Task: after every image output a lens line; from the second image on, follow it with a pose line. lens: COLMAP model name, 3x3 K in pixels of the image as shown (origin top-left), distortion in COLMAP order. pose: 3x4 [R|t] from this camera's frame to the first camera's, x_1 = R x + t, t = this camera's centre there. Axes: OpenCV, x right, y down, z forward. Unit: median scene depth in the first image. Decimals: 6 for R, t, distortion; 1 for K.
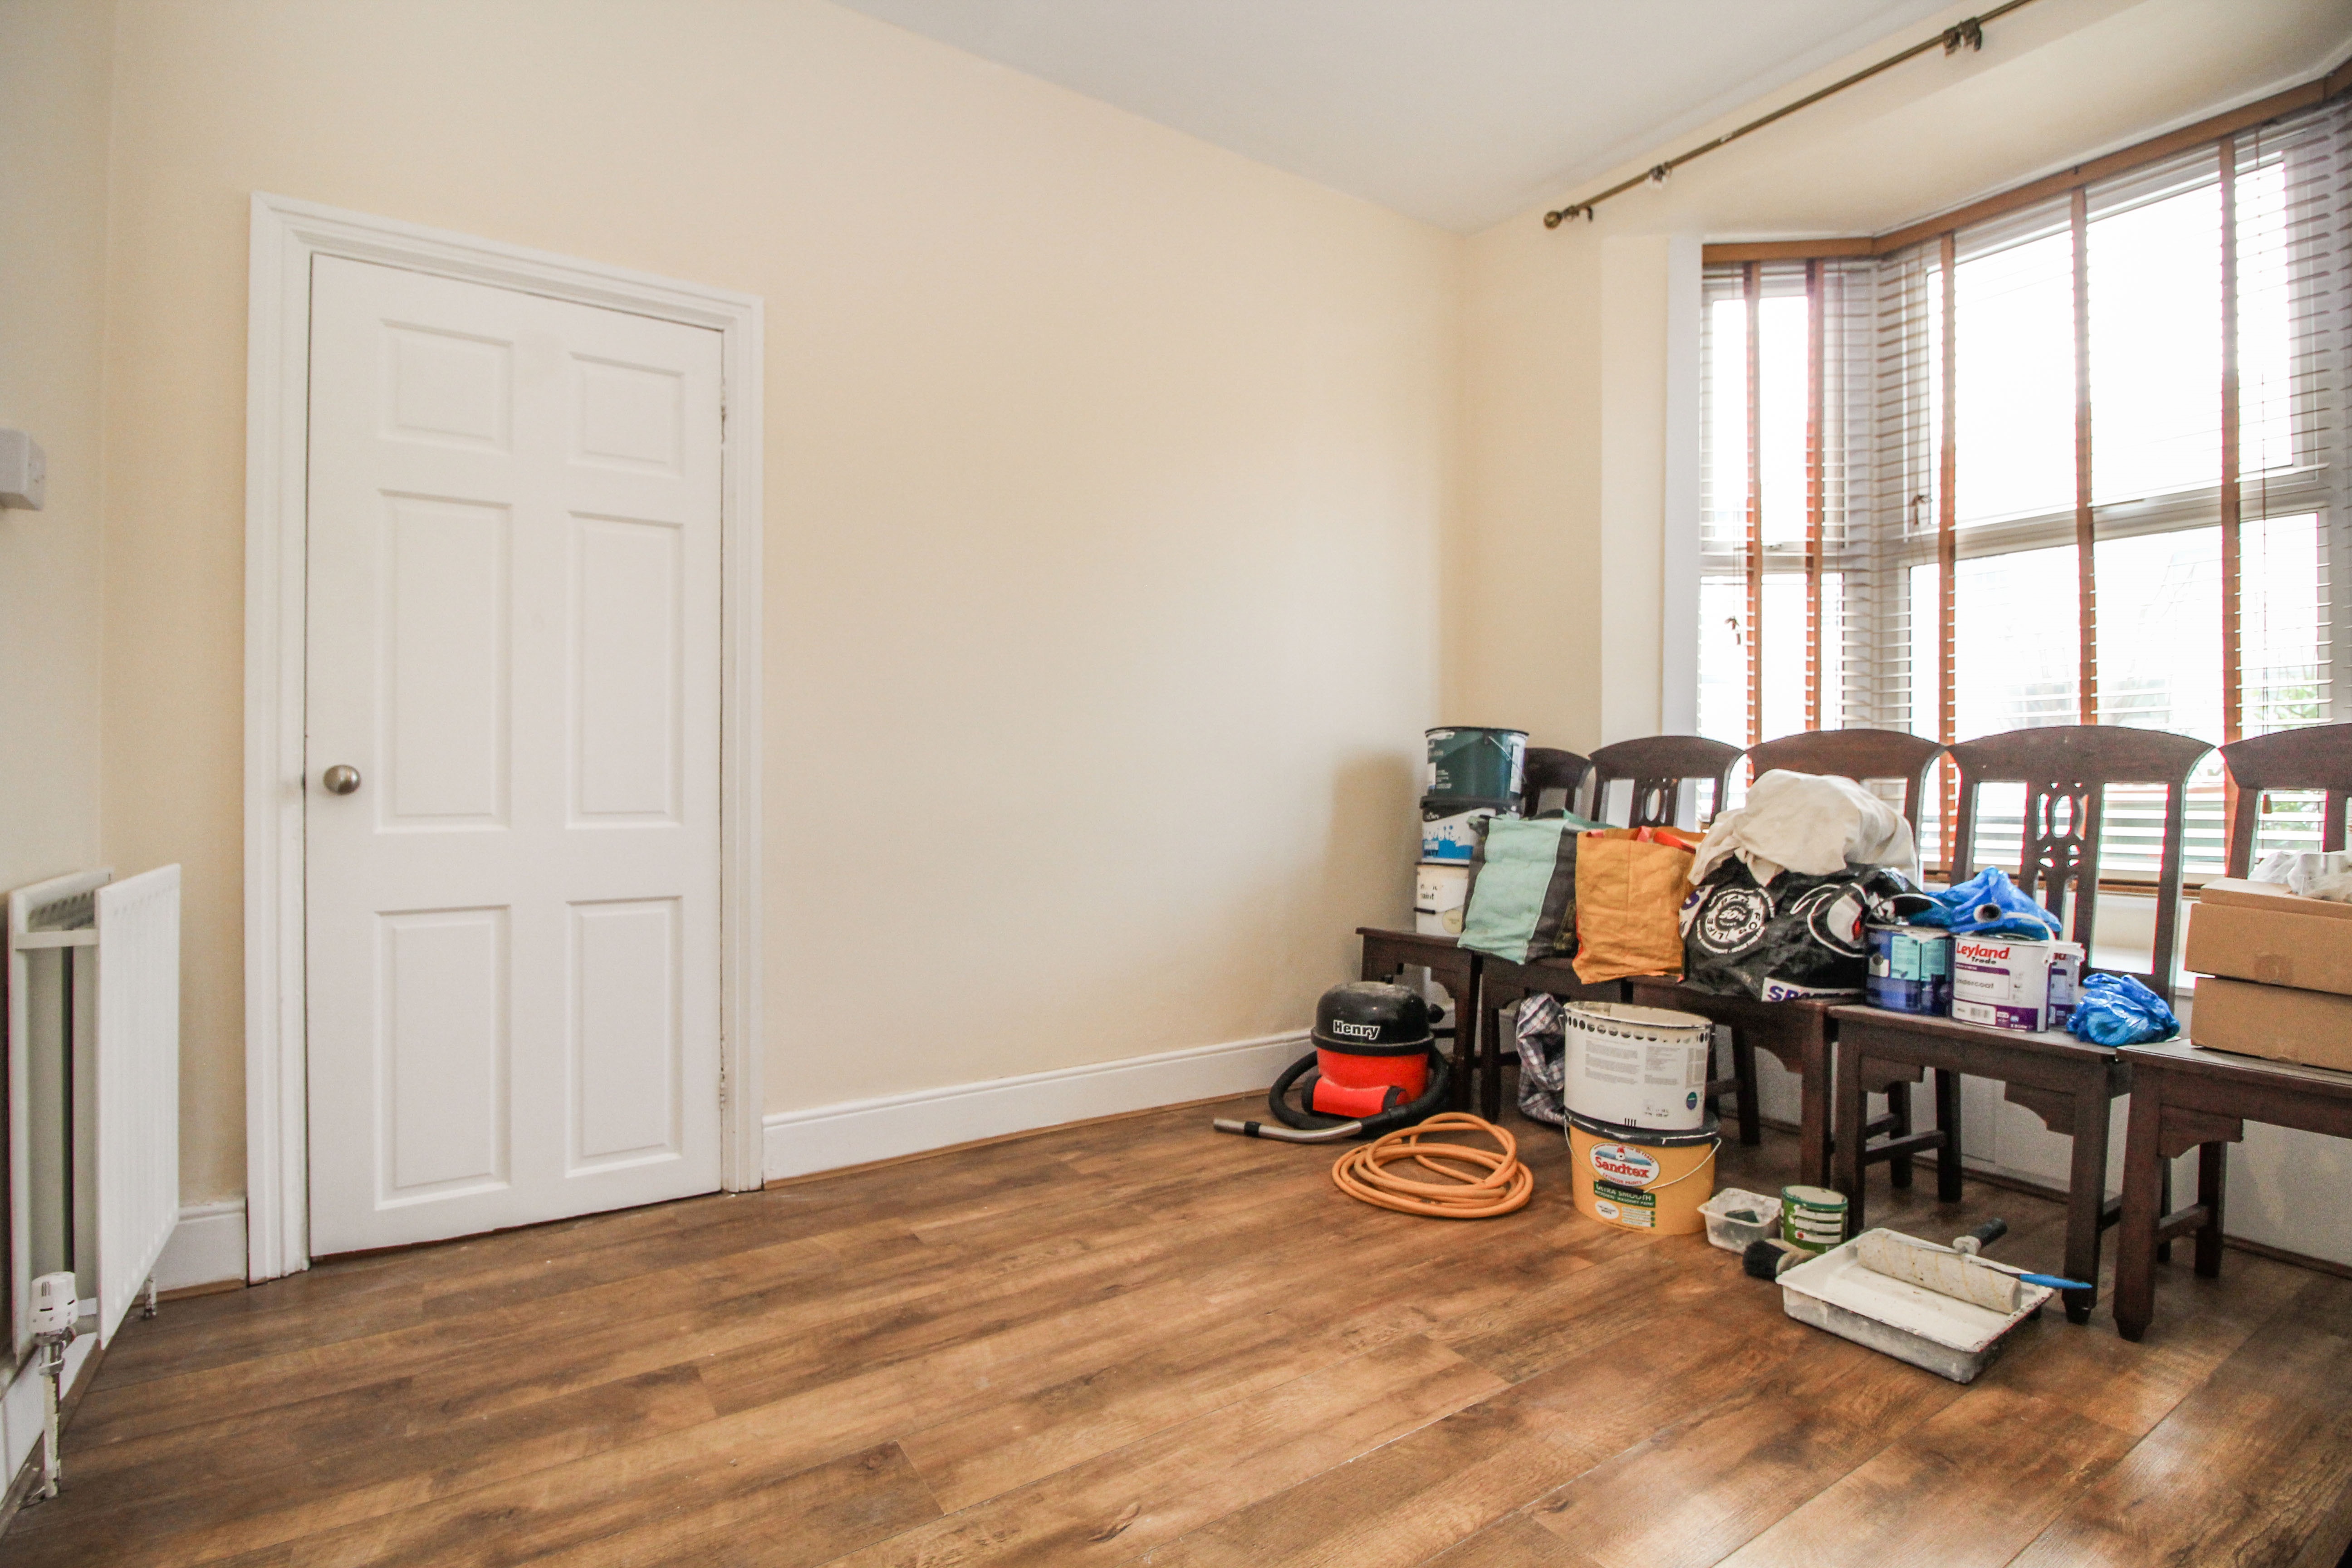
lens RADIAL K [[1090.2, 0, 1166.9], [0, 1090.2, 772.6], [0, 0, 1]] dist [-0.014640, -0.001504]
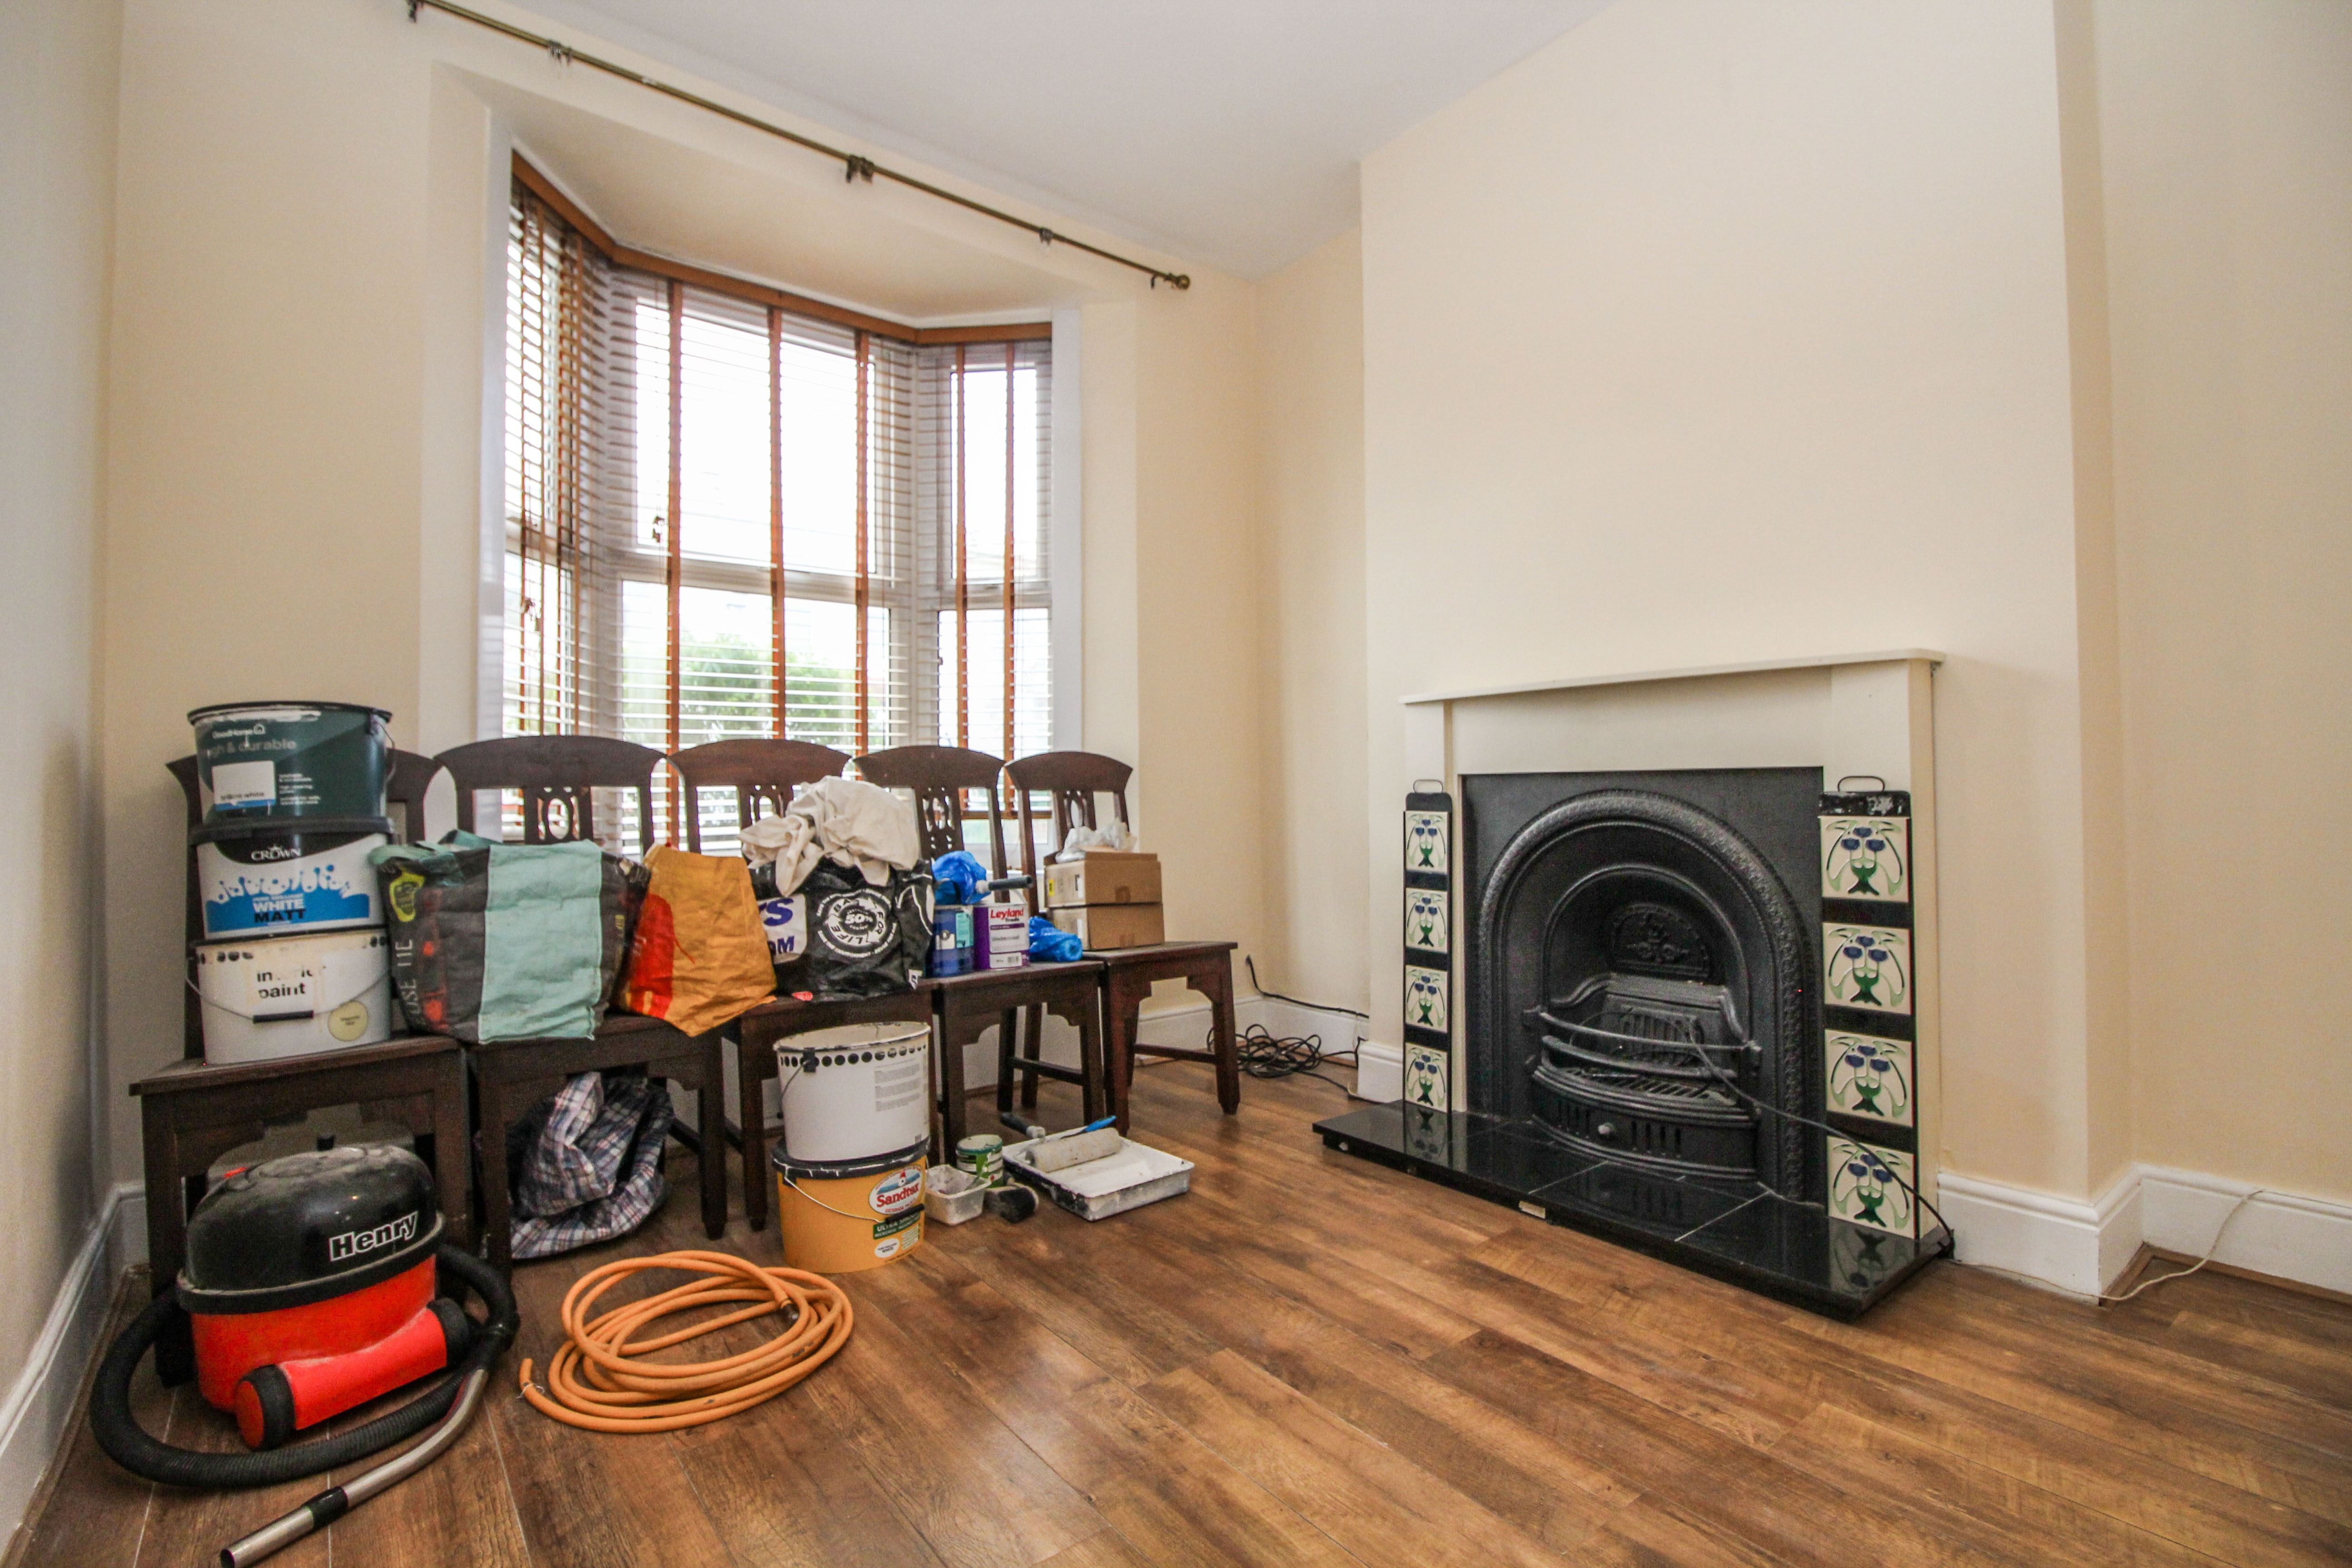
lens RADIAL K [[1090.2, 0, 1166.9], [0, 1090.2, 772.6], [0, 0, 1]] dist [-0.014640, -0.001504]
pose [[-0.090064, 0.012737, 0.995855, -0.500846], [0.004415, 0.999913, -0.012390, 0.008604], [-0.995926, 0.003281, -0.090112, 0.775636]]
